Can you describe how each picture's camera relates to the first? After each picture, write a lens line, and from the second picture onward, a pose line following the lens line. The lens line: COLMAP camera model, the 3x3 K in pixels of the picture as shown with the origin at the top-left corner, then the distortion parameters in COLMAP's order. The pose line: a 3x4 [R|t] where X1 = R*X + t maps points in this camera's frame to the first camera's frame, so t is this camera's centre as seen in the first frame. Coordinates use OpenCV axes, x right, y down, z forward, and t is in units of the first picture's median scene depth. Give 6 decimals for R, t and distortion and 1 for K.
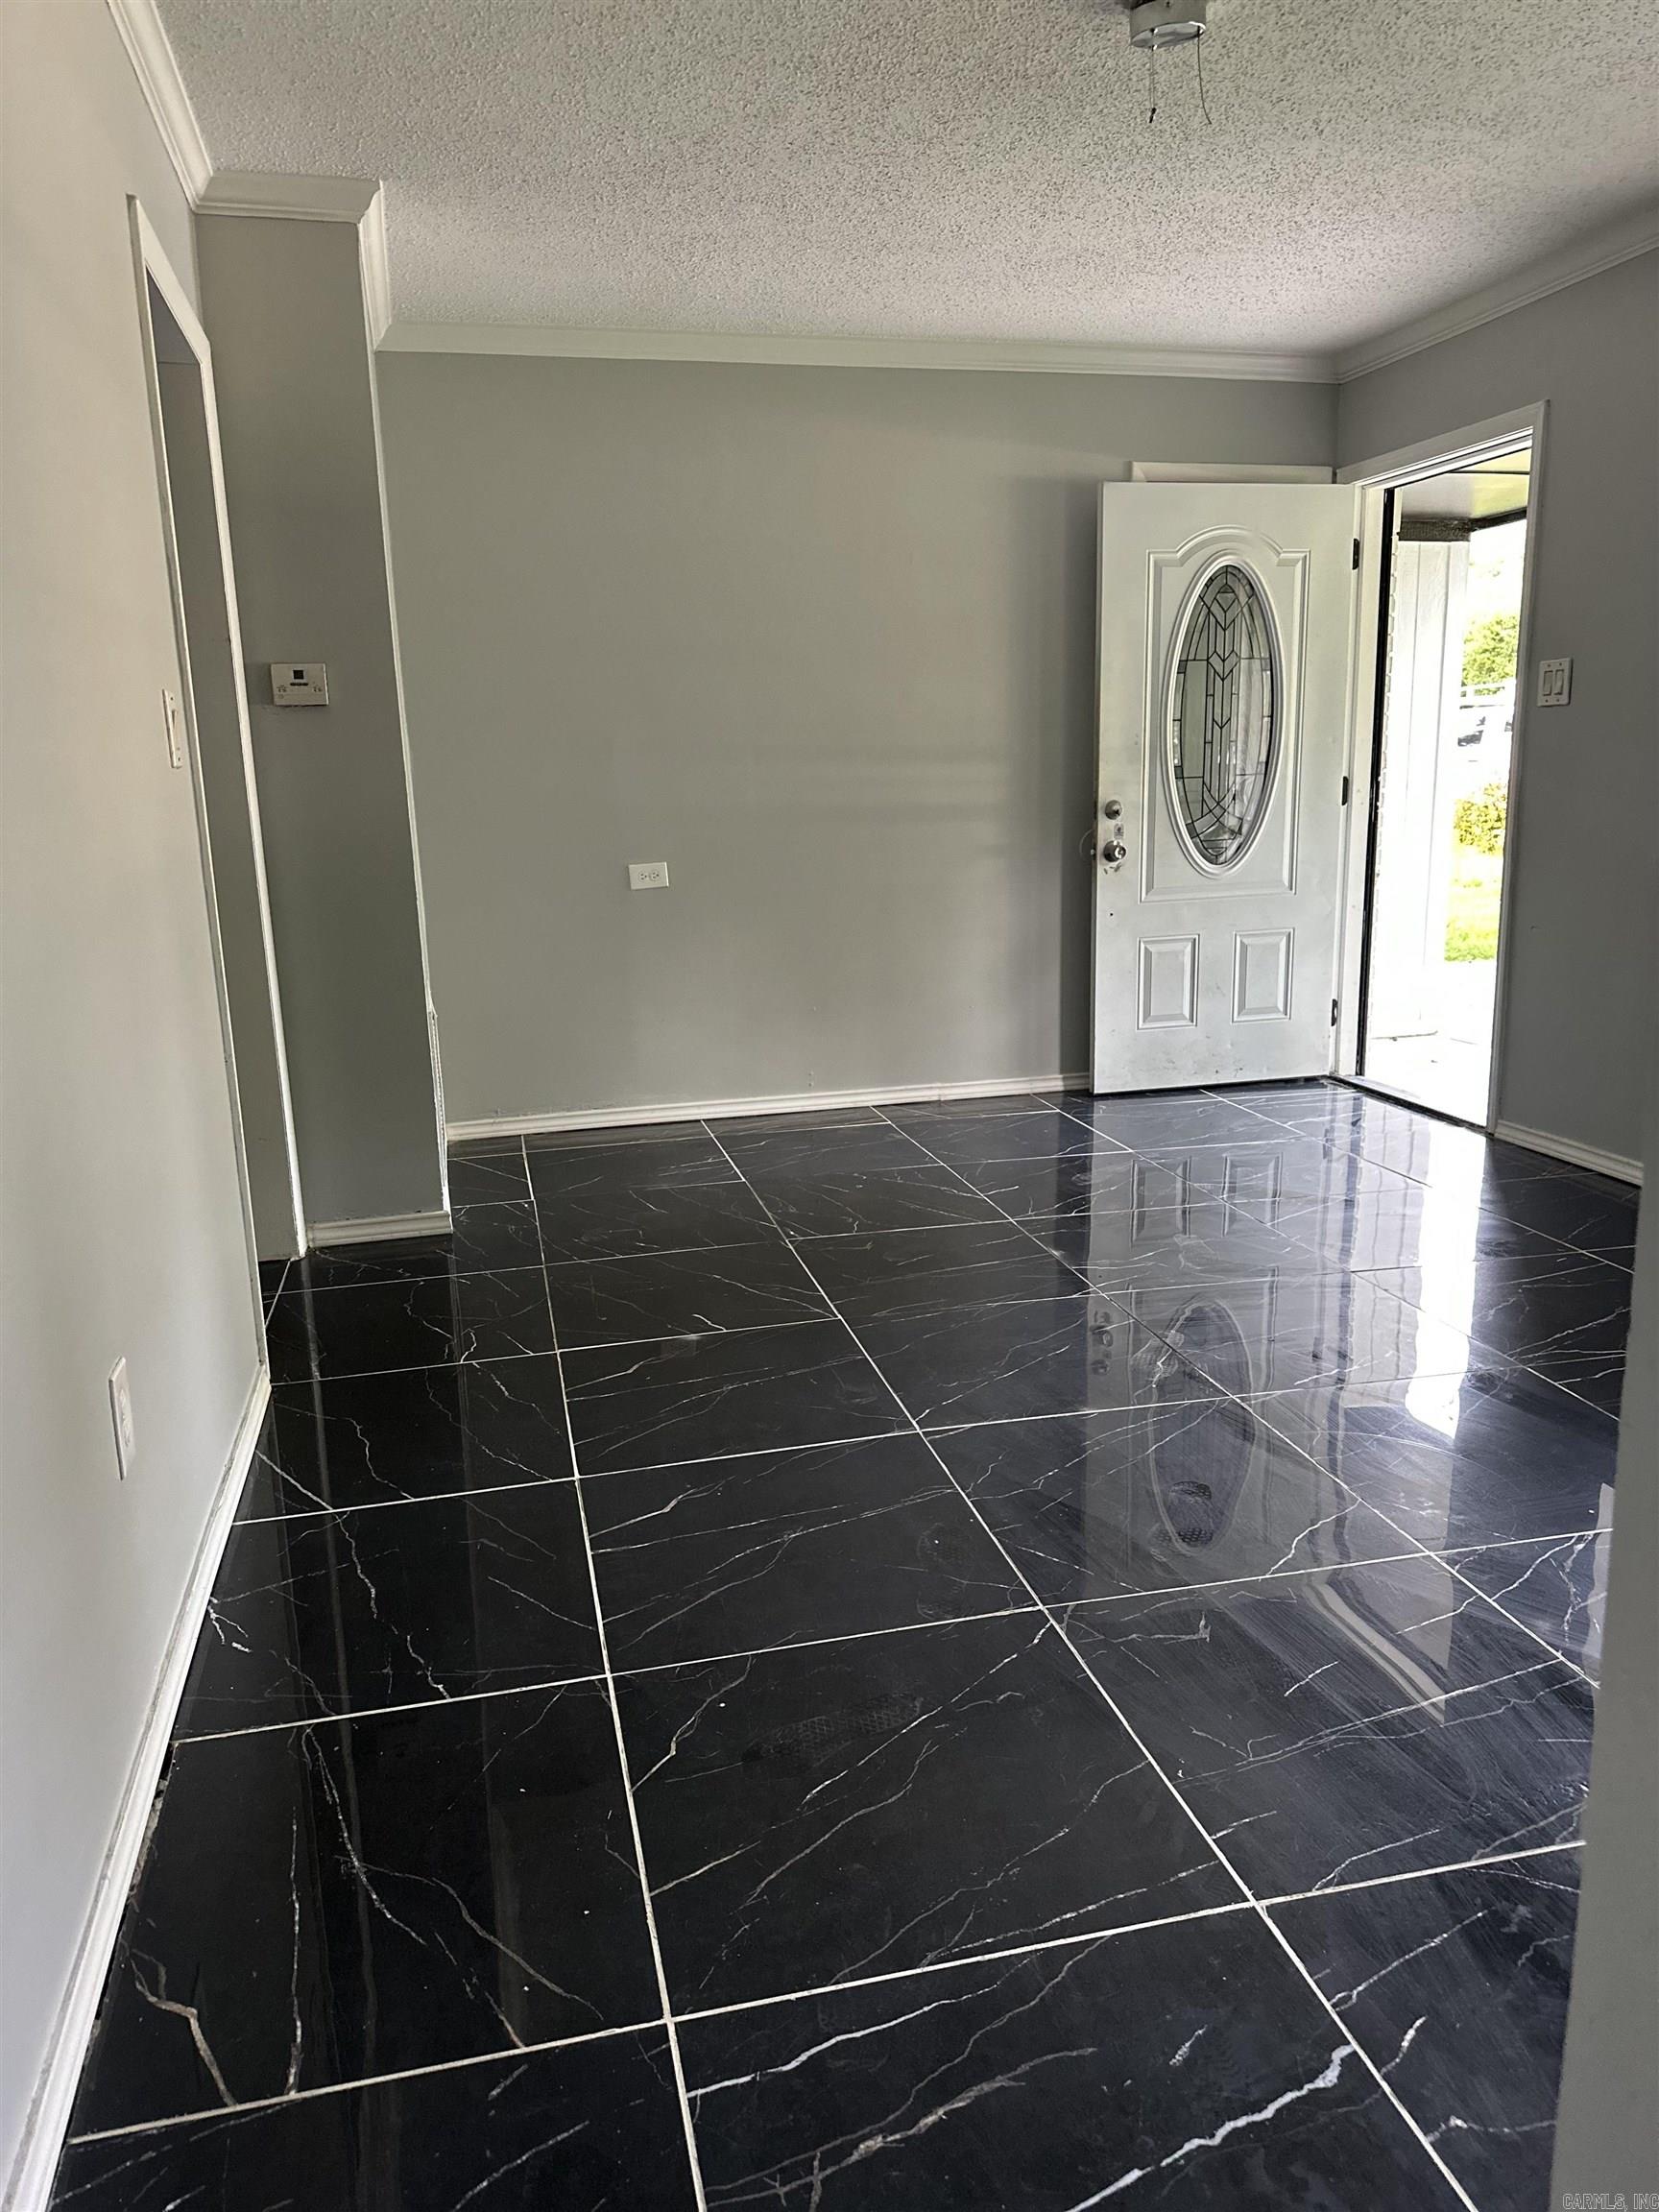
lens RADIAL K [[1562.4, 0, 829.5], [0, 1562.4, 1106.0], [0, 0, 1]] dist [0.008084, -0.006270]
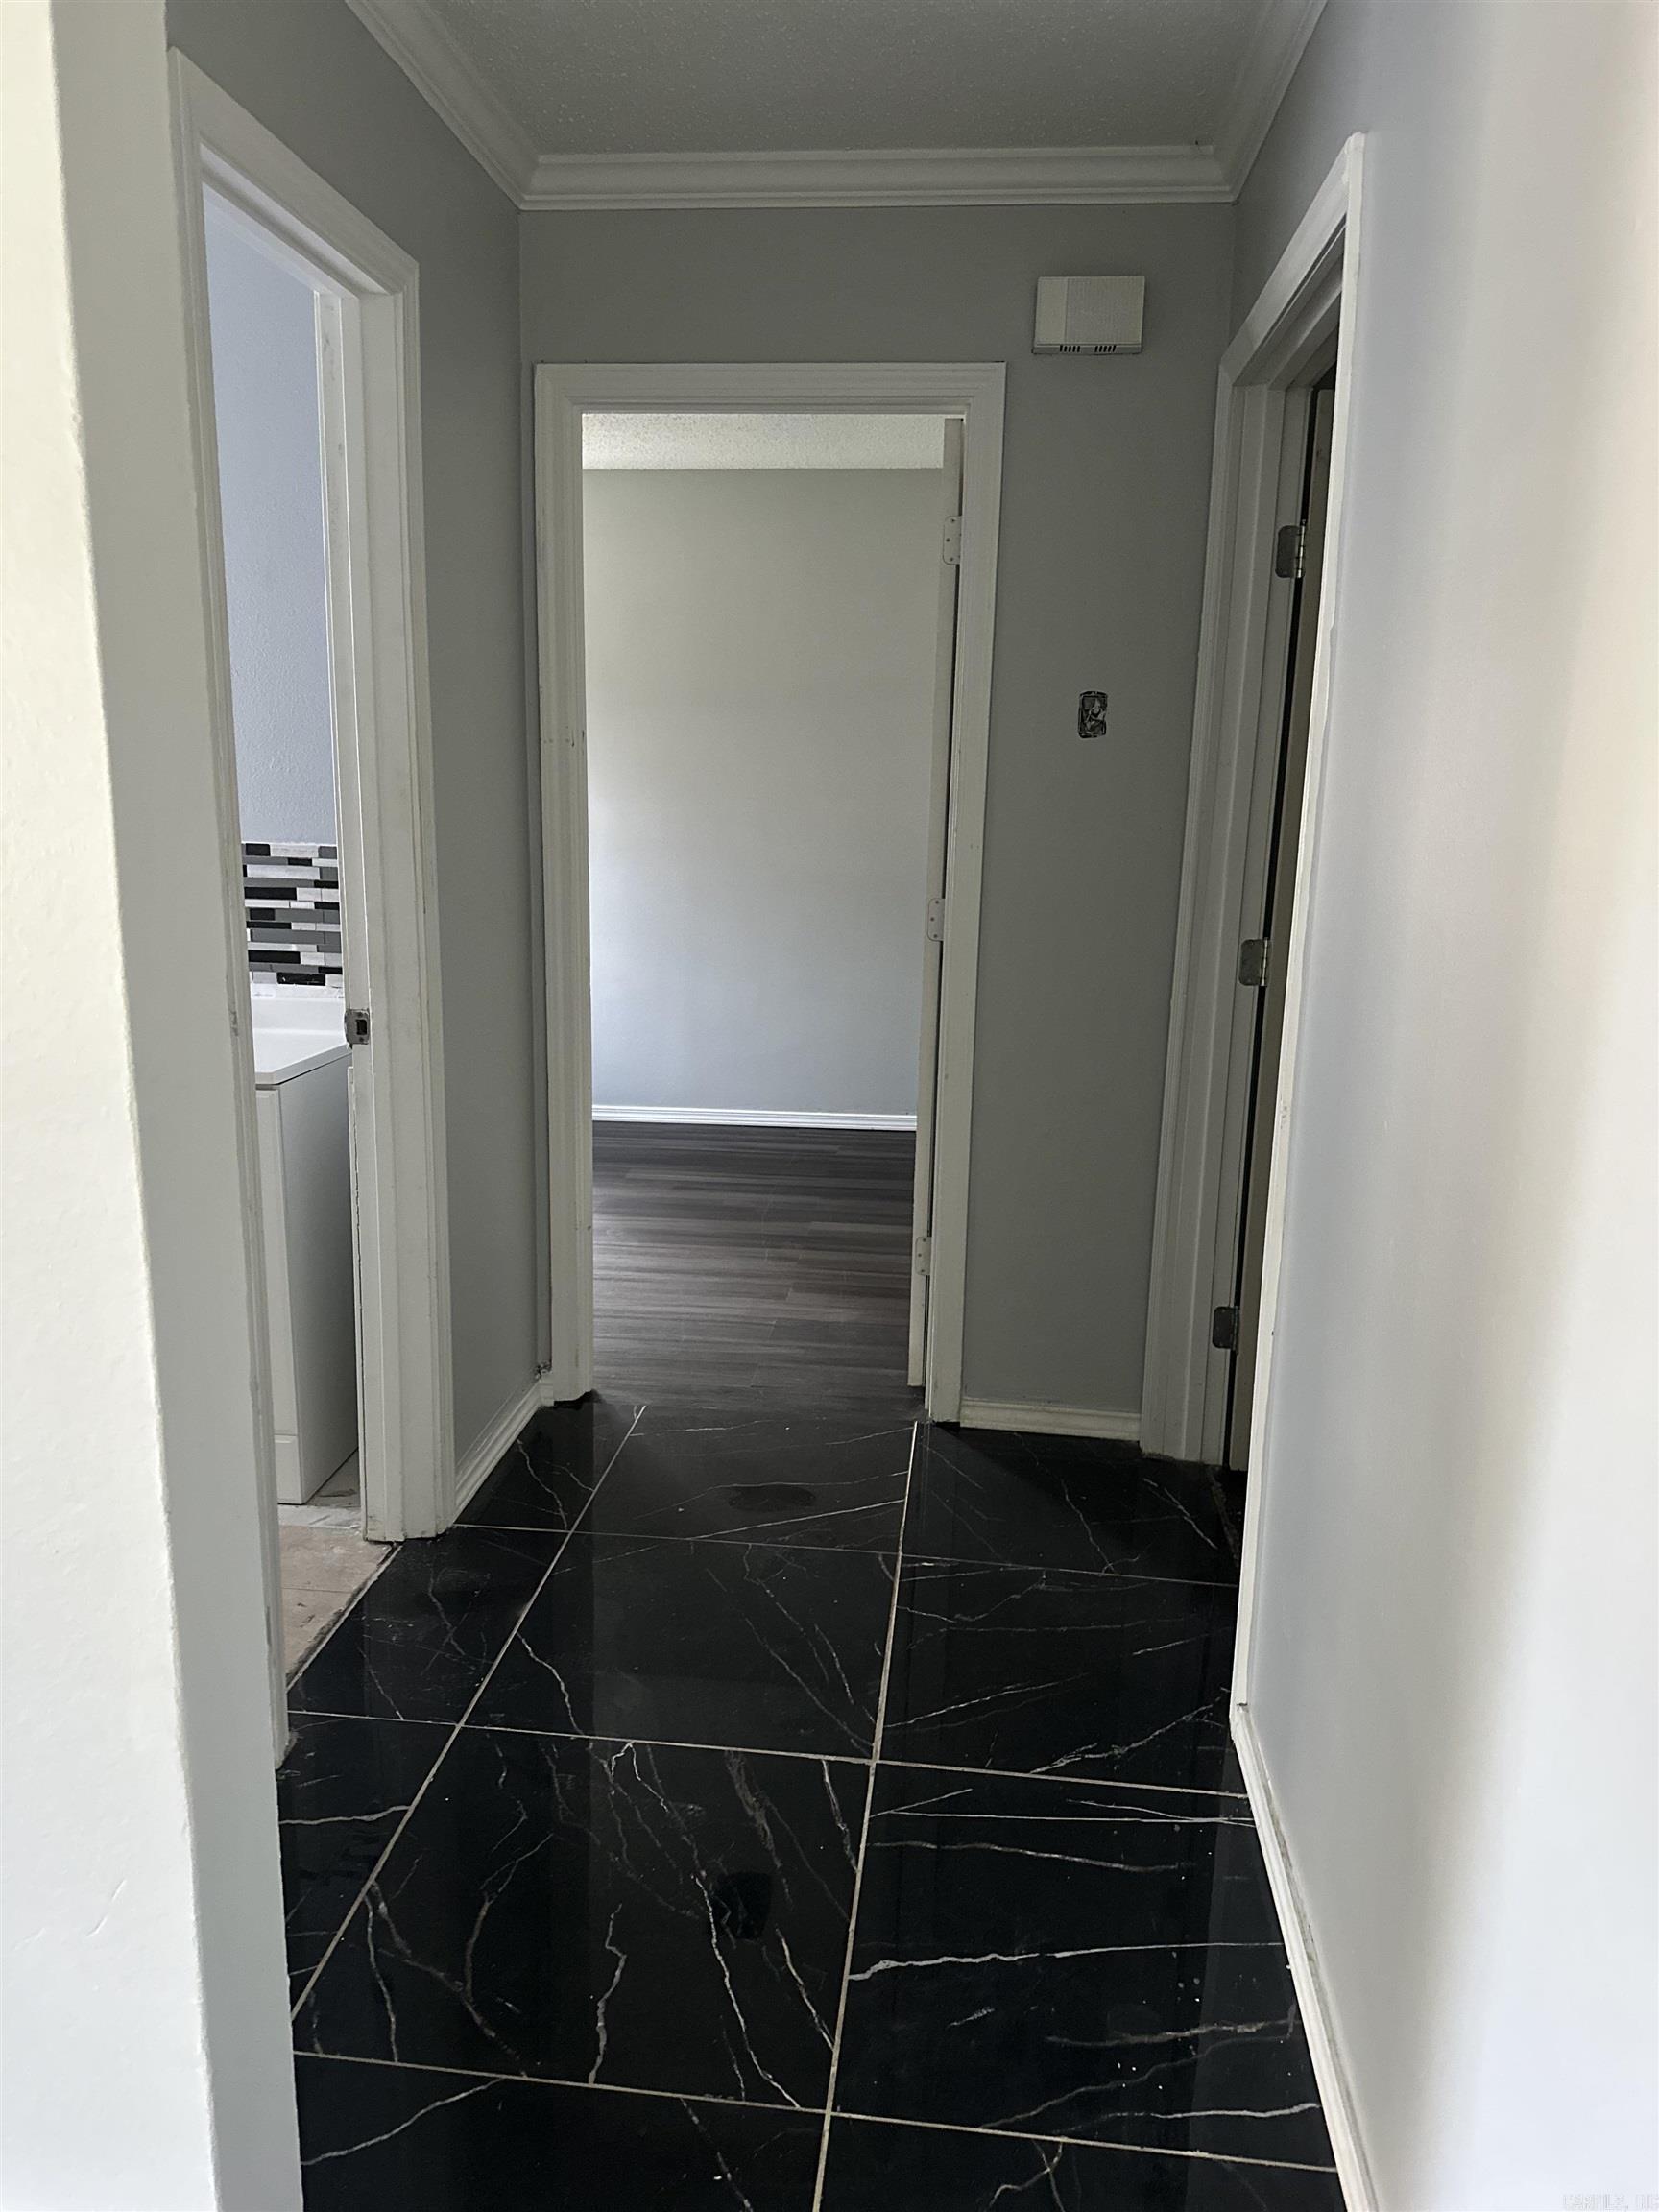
lens RADIAL K [[1562.4, 0, 829.5], [0, 1562.4, 1106.0], [0, 0, 1]] dist [0.008084, -0.006270]
pose [[-0.940841, -0.067112, 0.332135, -0.027274], [0.074311, 0.915462, 0.395483, -0.564569], [-0.330599, 0.396768, -0.856317, 1.849754]]
